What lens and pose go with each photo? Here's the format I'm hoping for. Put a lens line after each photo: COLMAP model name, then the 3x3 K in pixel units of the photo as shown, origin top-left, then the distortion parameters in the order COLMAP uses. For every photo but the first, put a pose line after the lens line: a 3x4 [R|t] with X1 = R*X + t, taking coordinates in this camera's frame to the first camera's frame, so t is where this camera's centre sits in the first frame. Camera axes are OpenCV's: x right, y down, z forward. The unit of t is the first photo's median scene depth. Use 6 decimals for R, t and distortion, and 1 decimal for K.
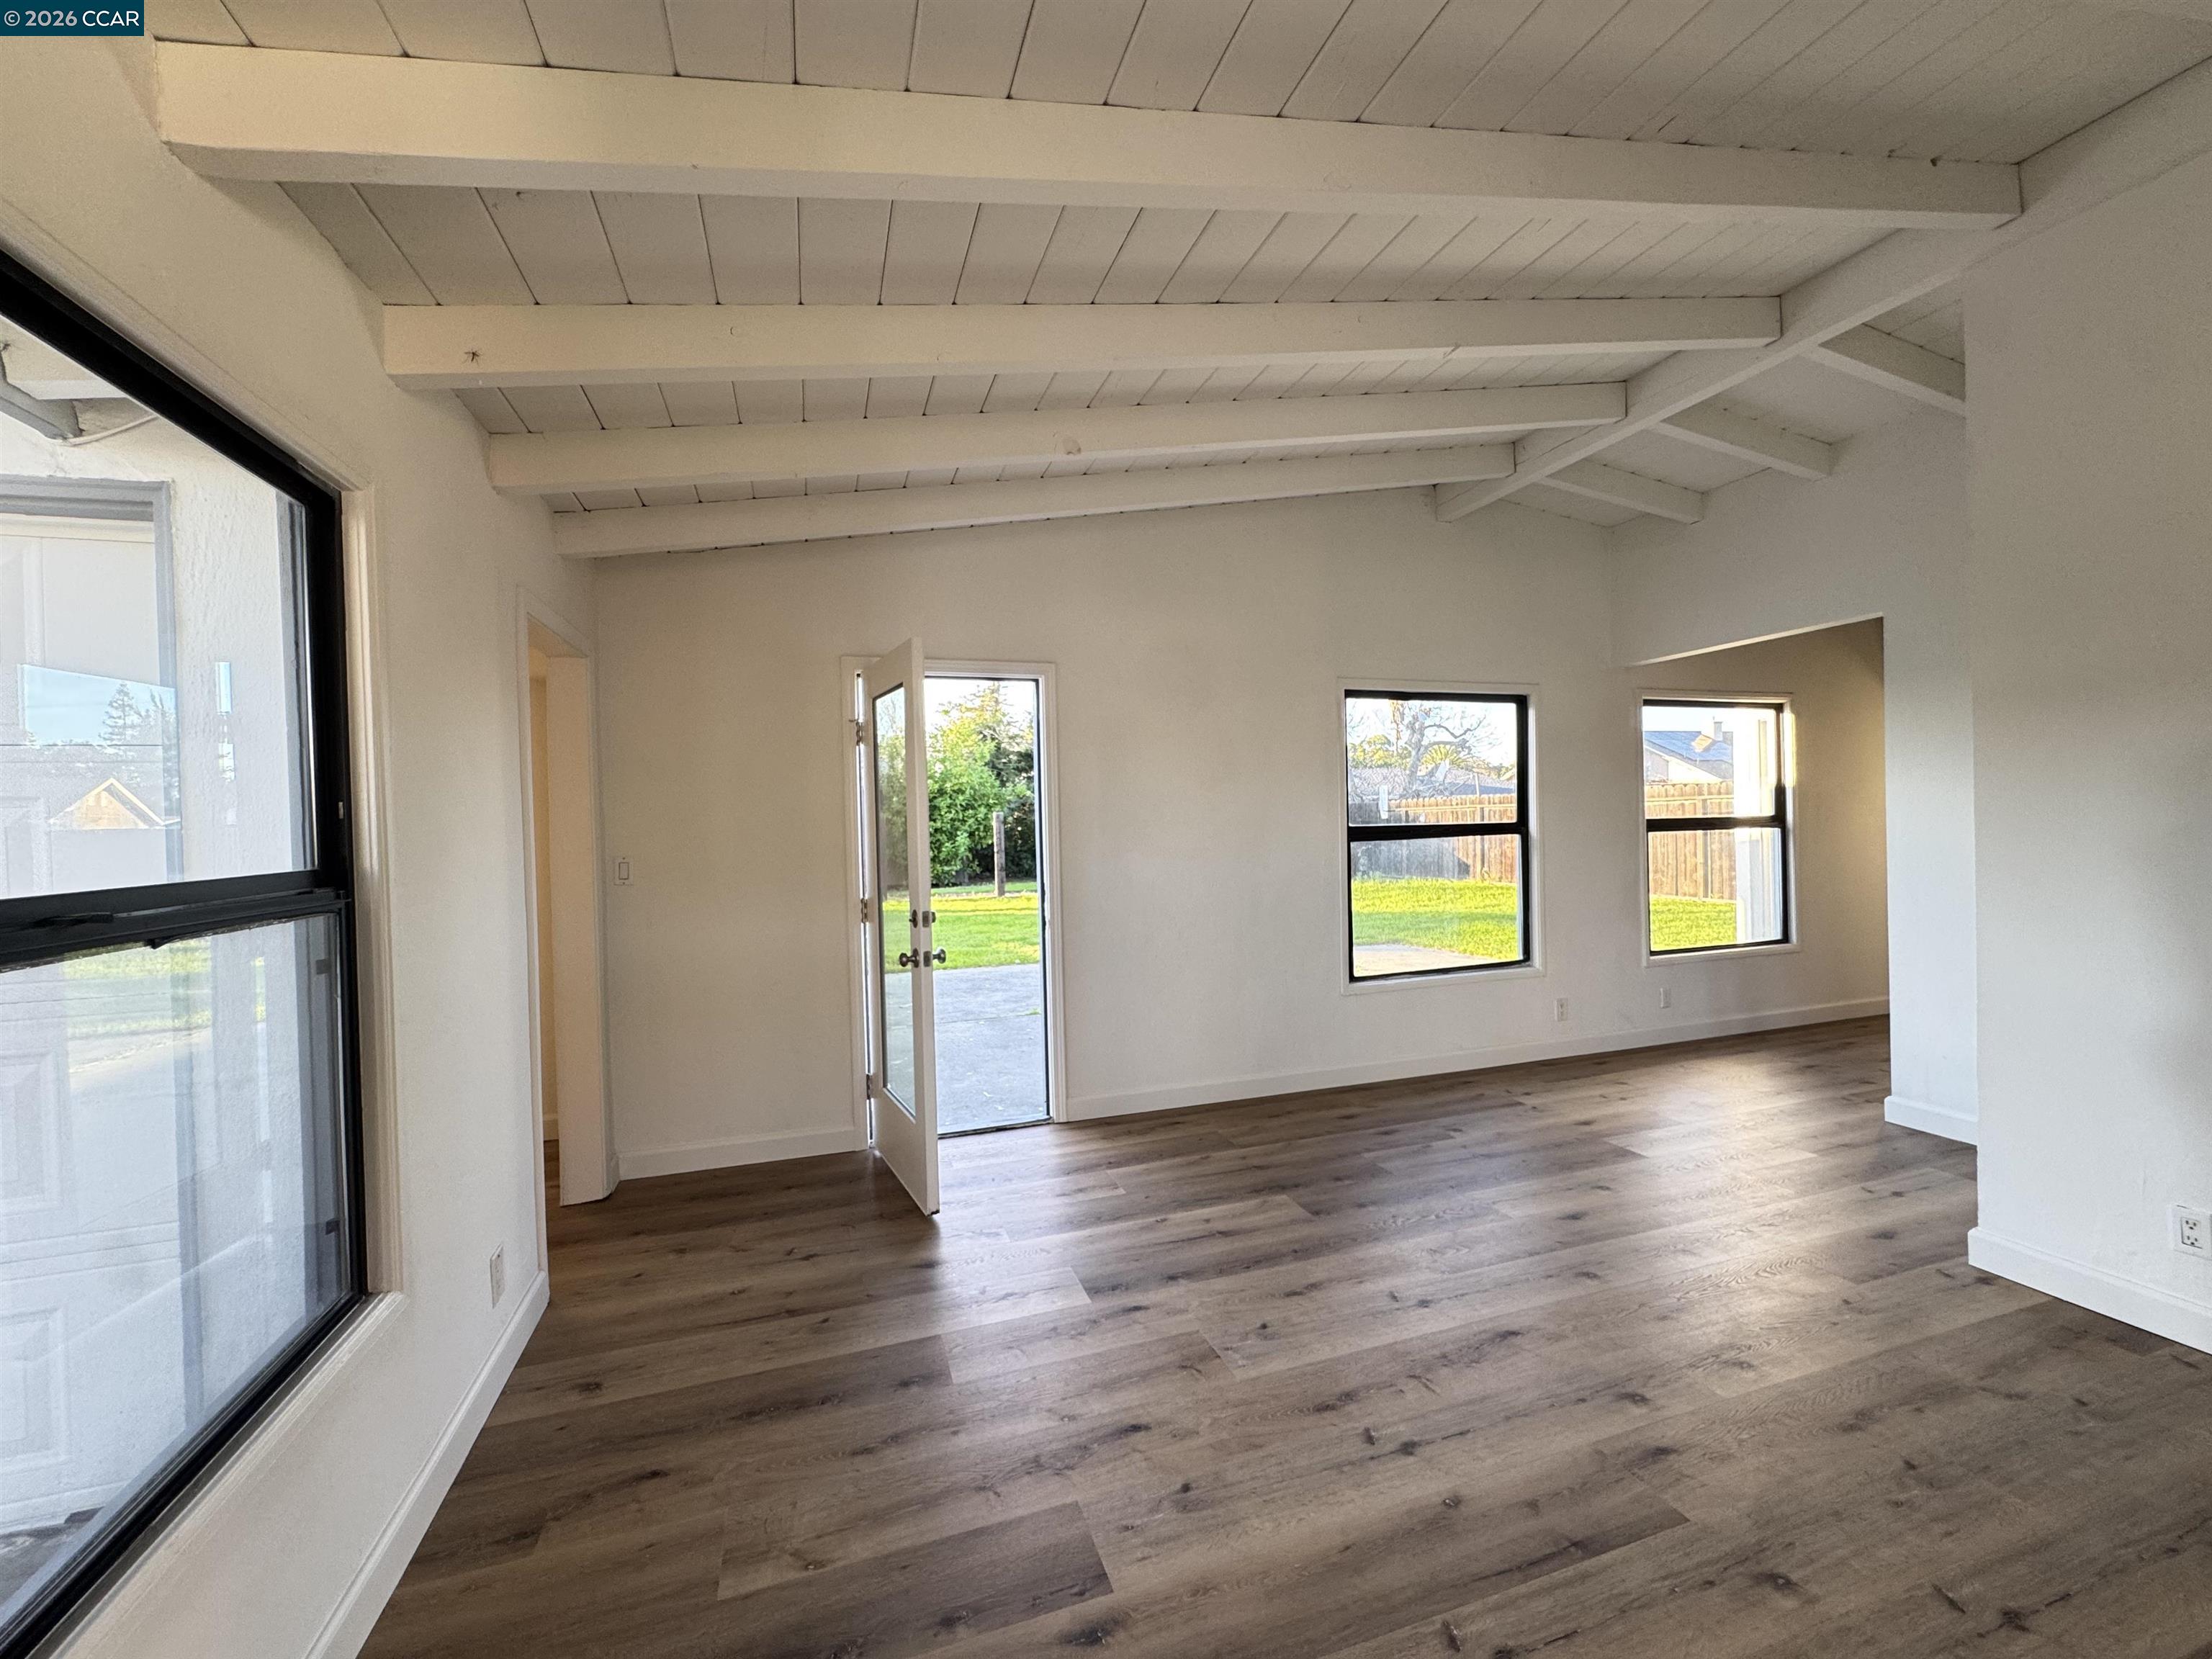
lens RADIAL K [[889.3, 0, 1104.8], [0, 889.3, 828.6], [0, 0, 1]] dist [-0.004431, 0.000752]
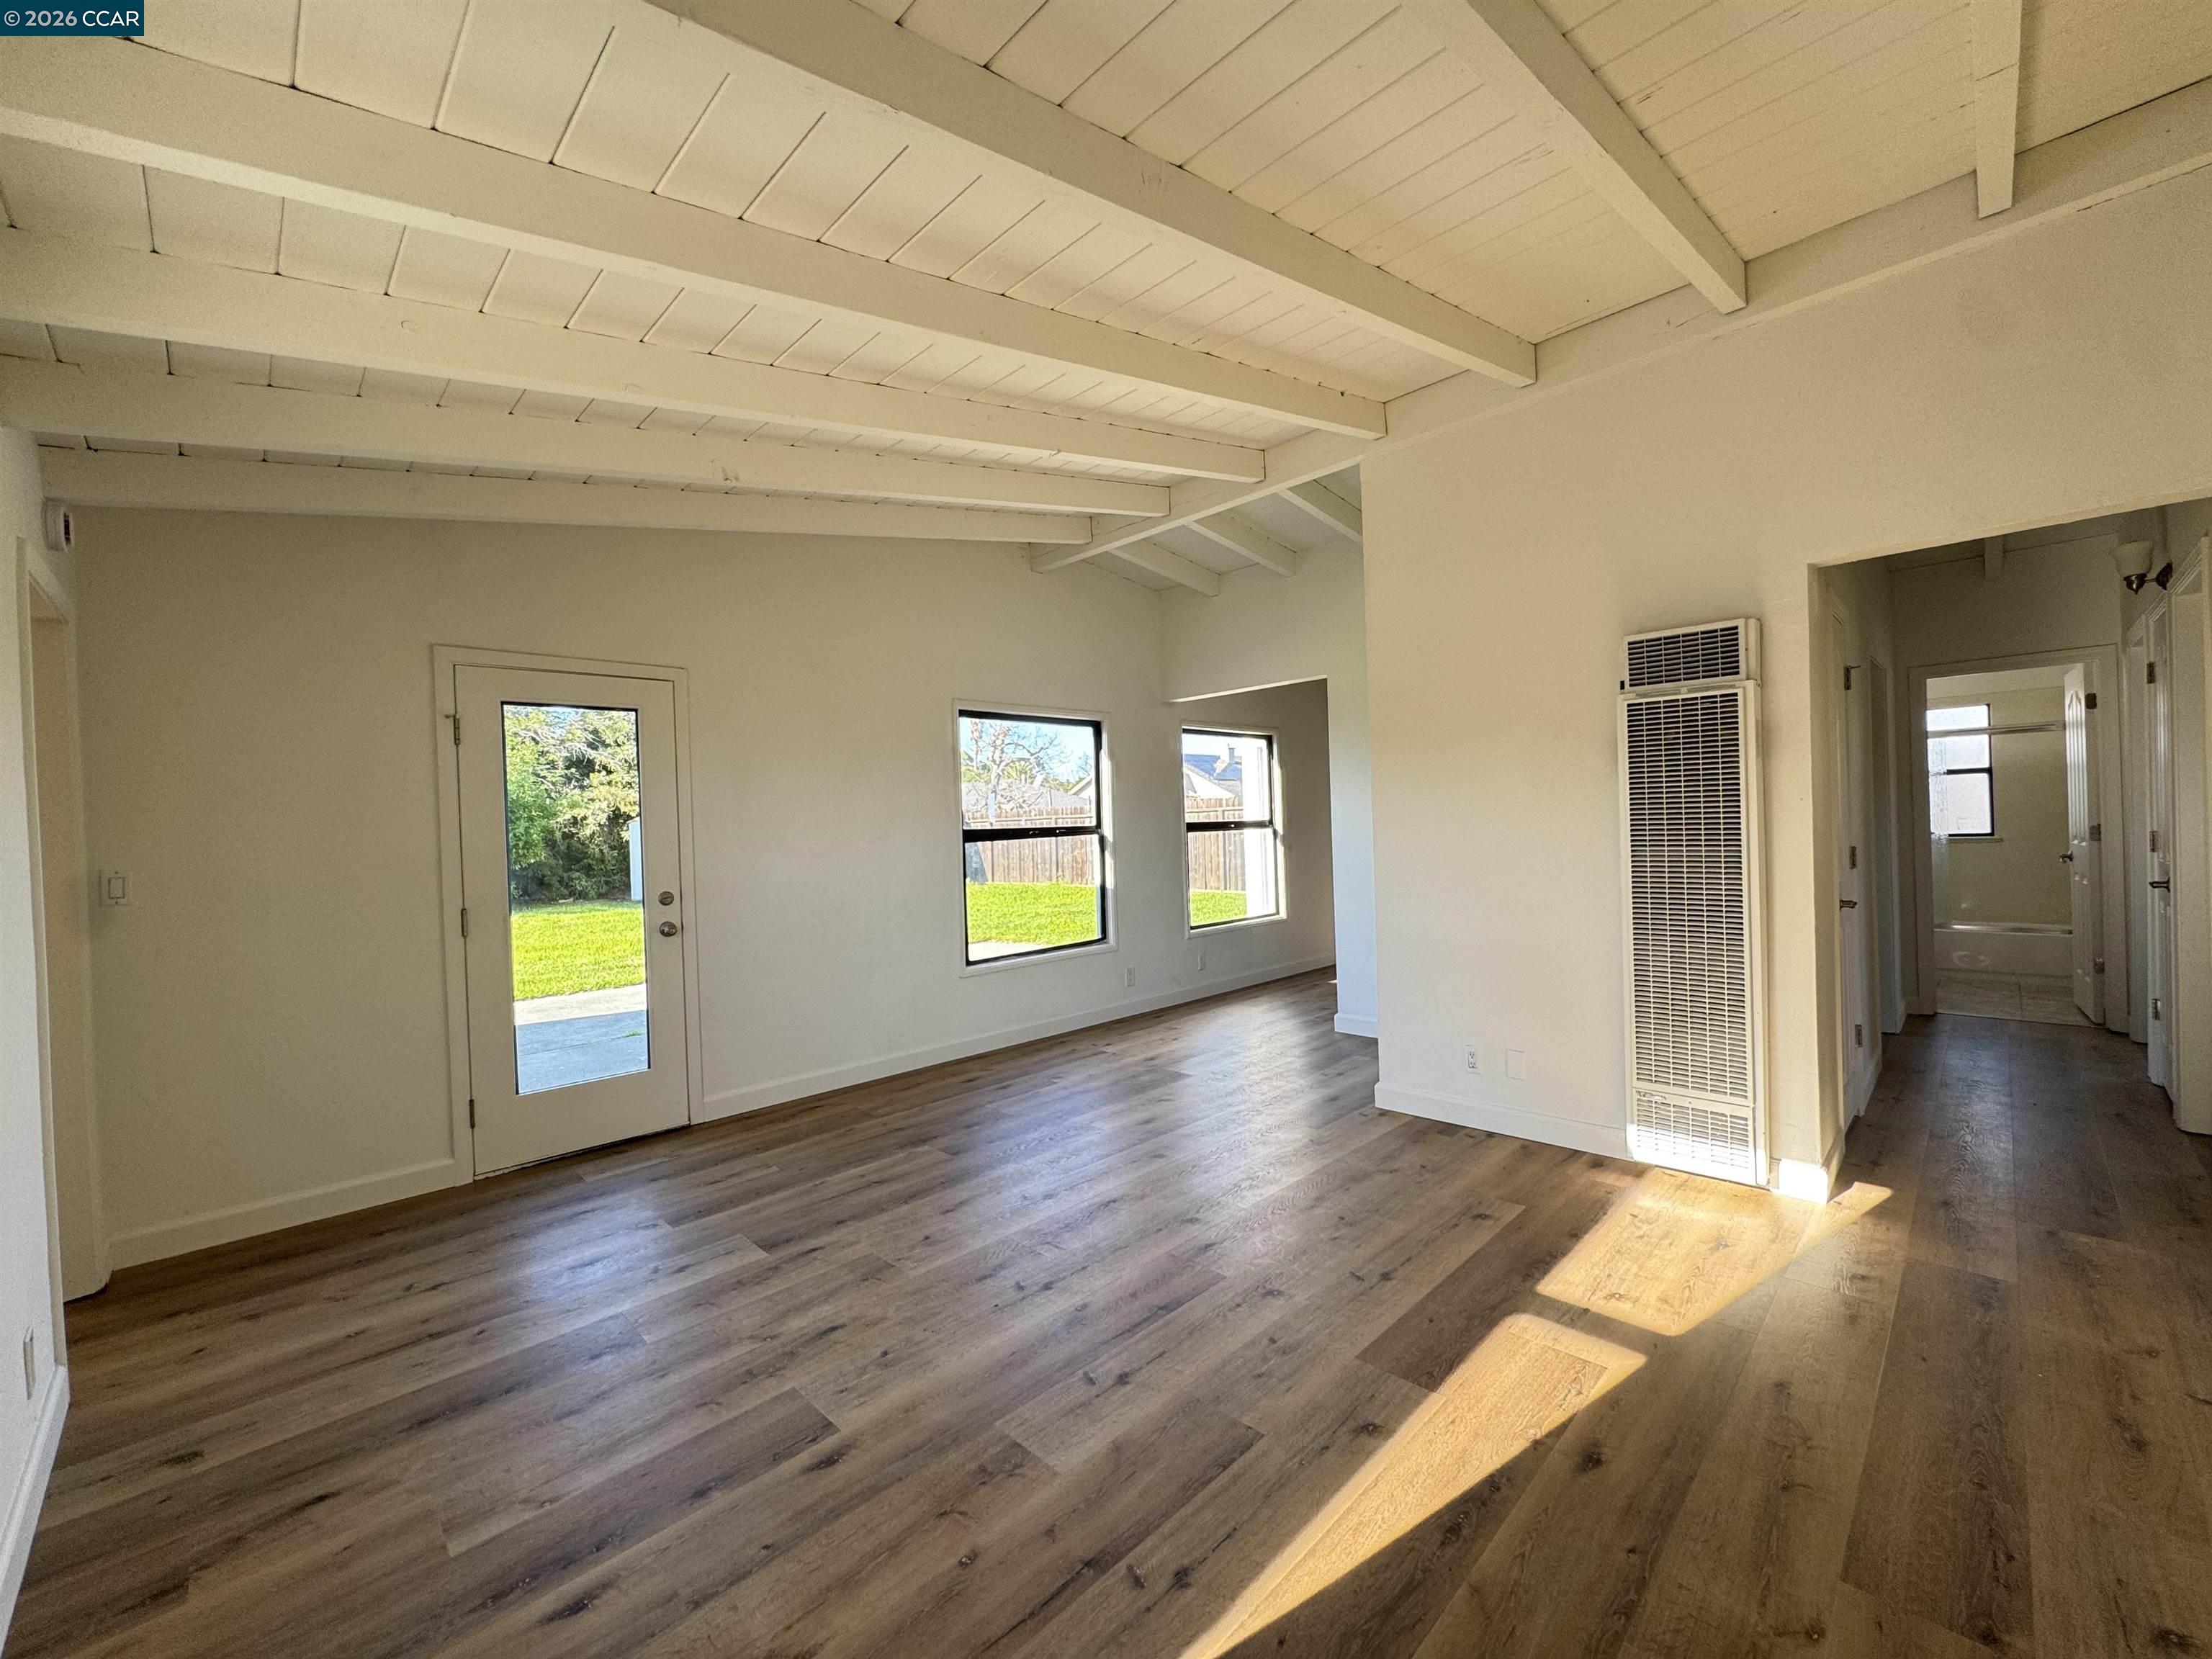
lens RADIAL K [[889.3, 0, 1104.8], [0, 889.3, 828.6], [0, 0, 1]] dist [-0.004431, 0.000752]
pose [[0.895352, -0.008906, 0.445270, -0.107825], [0.015702, 0.999810, -0.011575, 0.019230], [-0.445083, 0.017356, 0.895321, -0.154534]]
